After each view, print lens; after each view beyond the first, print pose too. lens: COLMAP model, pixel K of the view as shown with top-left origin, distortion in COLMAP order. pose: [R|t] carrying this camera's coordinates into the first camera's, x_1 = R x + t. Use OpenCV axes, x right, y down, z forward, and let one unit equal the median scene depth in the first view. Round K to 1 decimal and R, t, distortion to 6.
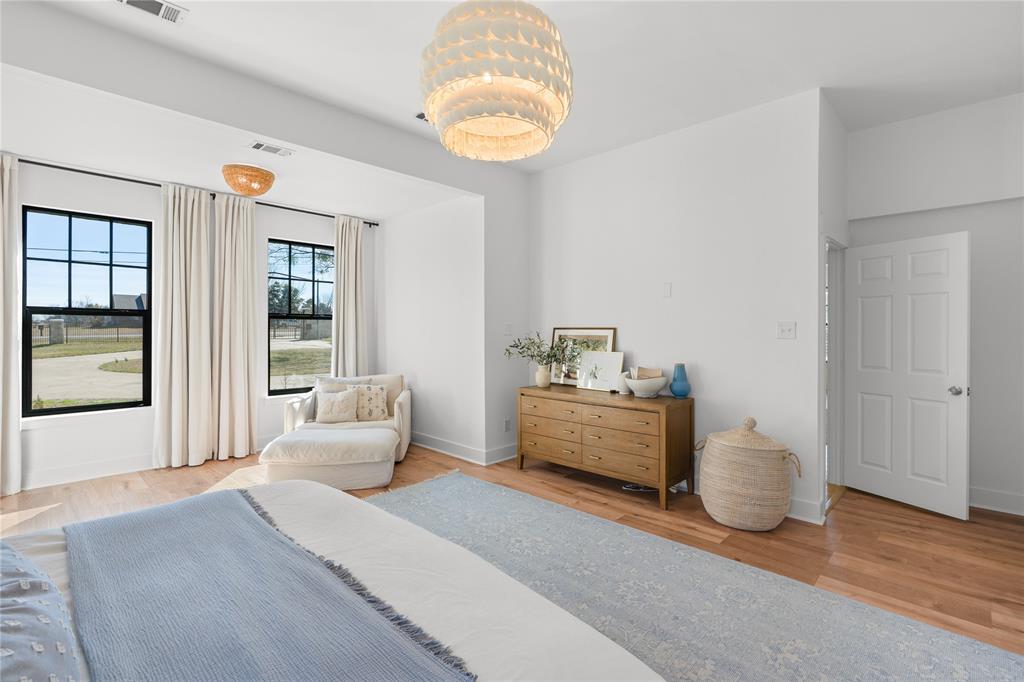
lens RADIAL K [[465.9, 0, 516.3], [0, 465.9, 334.3], [0, 0, 1]] dist [-0.007366, 0.003383]
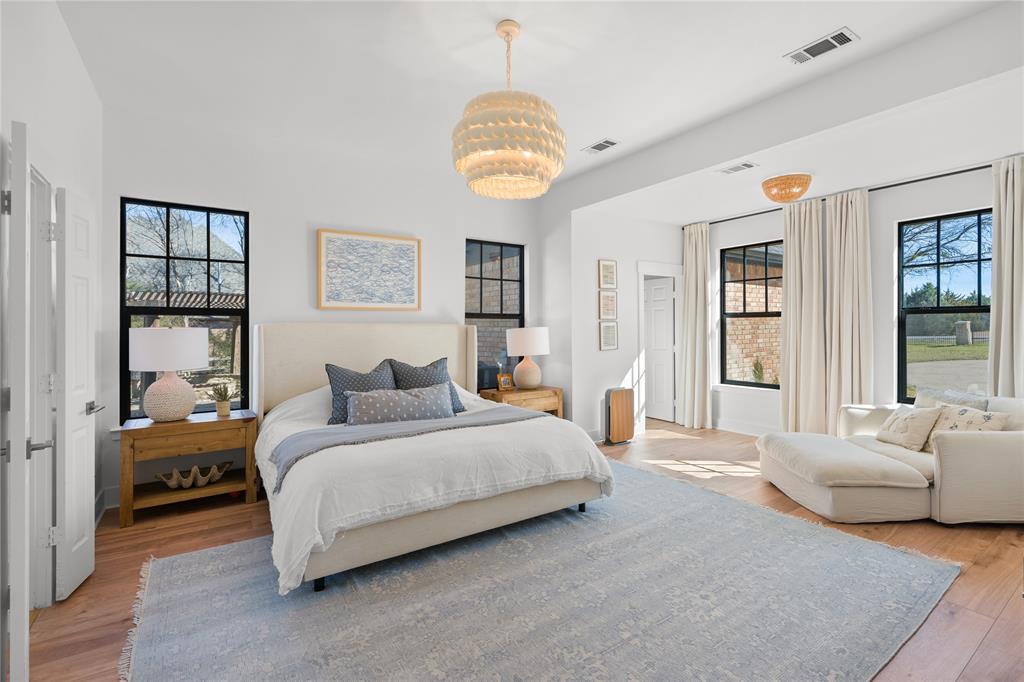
lens RADIAL K [[465.9, 0, 518.1], [0, 465.9, 332.6], [0, 0, 1]] dist [-0.007366, 0.003383]
pose [[-0.203377, 0.006449, -0.979079, 0.616577], [-0.006614, 0.999946, 0.007961, -0.002589], [0.979078, 0.008095, -0.203323, 0.630168]]
